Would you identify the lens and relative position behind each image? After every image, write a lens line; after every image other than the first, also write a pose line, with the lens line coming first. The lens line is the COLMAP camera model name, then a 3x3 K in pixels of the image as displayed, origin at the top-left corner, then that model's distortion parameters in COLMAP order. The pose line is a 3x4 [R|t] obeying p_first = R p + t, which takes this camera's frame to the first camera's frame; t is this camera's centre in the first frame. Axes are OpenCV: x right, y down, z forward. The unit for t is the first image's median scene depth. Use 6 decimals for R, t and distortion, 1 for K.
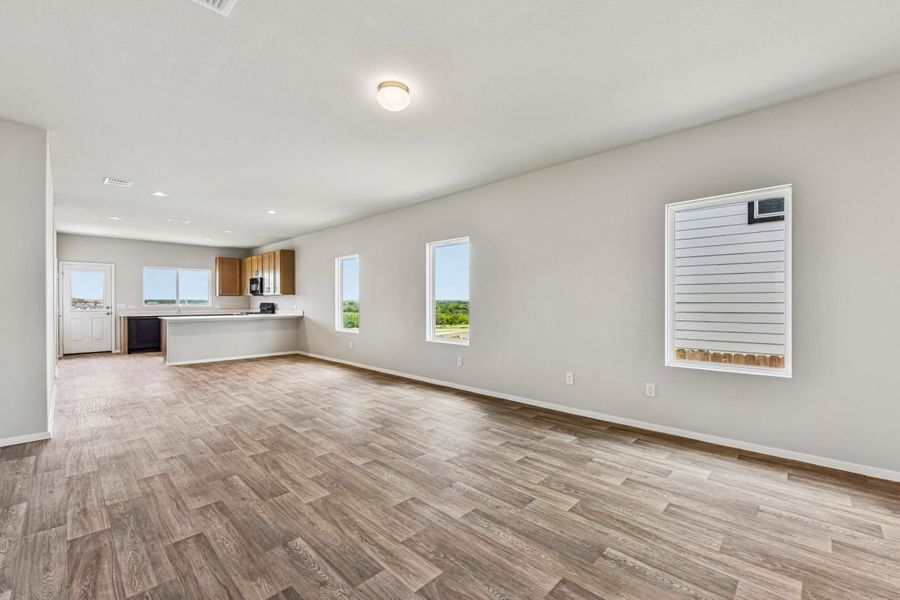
lens RADIAL K [[372.9, 0, 457.9], [0, 372.9, 317.2], [0, 0, 1]] dist [-0.018505, -0.000397]
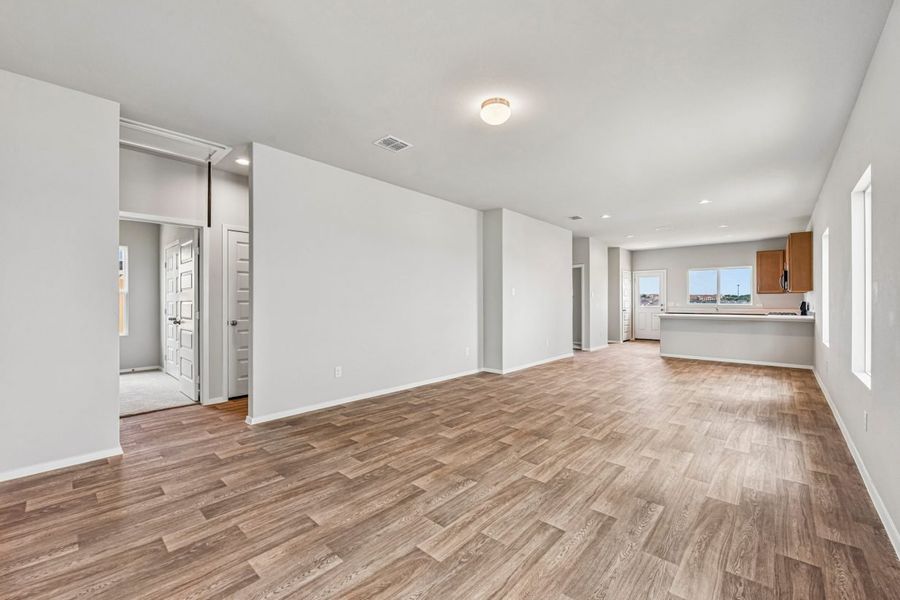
lens RADIAL K [[372.9, 0, 457.9], [0, 372.9, 317.2], [0, 0, 1]] dist [-0.018505, -0.000397]
pose [[0.033589, 0.045424, -0.998403, 0.740266], [-0.041703, 0.998160, 0.044010, -0.029883], [0.998565, 0.040158, 0.035422, 0.685844]]
